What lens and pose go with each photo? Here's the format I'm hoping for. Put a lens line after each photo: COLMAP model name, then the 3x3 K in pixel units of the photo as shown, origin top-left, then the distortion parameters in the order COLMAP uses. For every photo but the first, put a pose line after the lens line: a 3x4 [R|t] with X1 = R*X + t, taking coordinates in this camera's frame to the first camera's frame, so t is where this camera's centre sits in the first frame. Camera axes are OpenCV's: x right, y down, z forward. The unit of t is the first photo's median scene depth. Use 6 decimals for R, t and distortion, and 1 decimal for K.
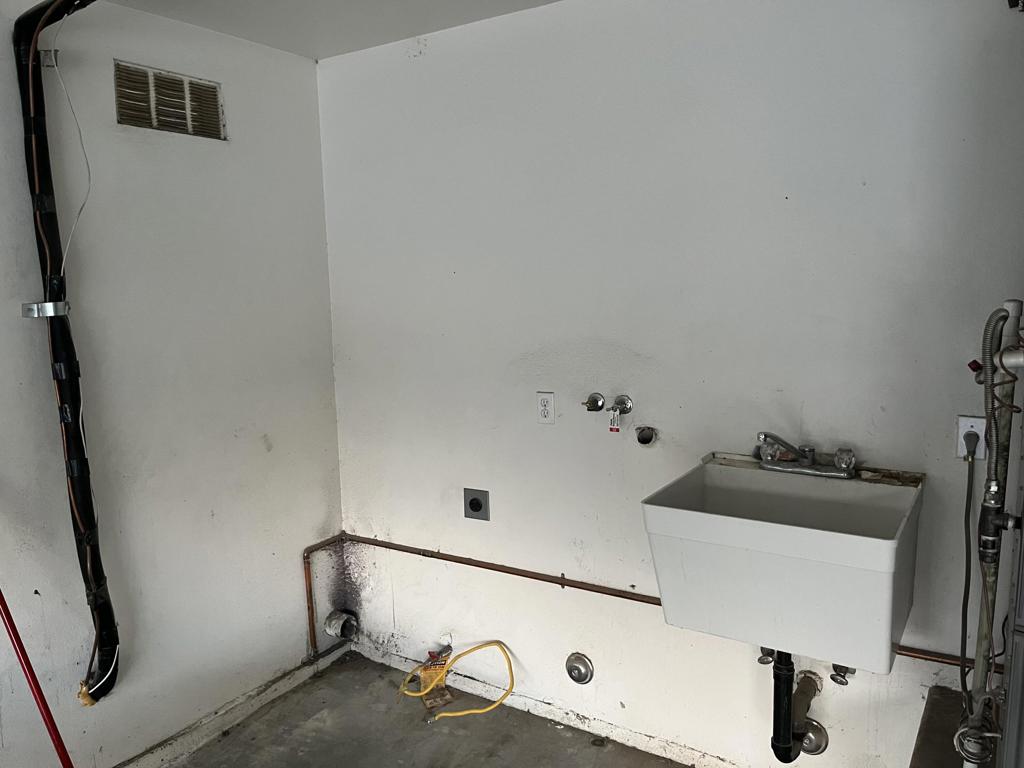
lens RADIAL K [[774.6, 0, 507.9], [0, 774.6, 383.4], [0, 0, 1]] dist [0.054304, -0.075843]
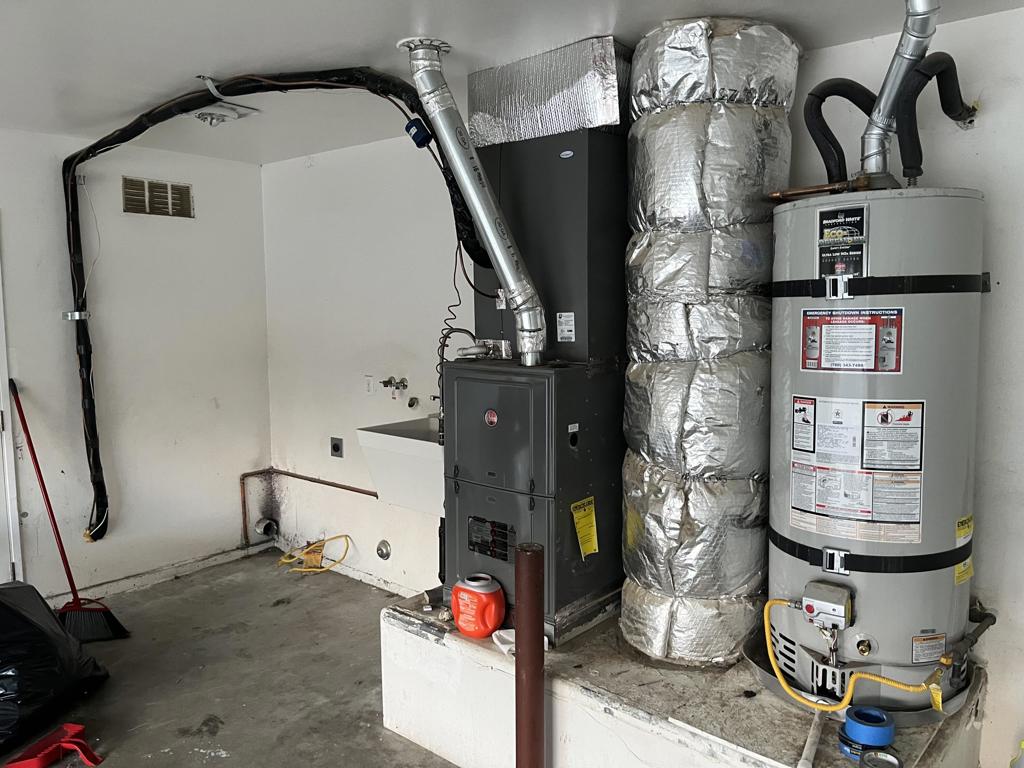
lens RADIAL K [[774.6, 0, 518.3], [0, 774.6, 387.1], [0, 0, 1]] dist [0.054304, -0.075843]
pose [[0.989344, 0.039631, -0.140099, 0.533464], [-0.043092, 0.998834, -0.021761, 0.051942], [0.139074, 0.027567, 0.989898, -0.505183]]
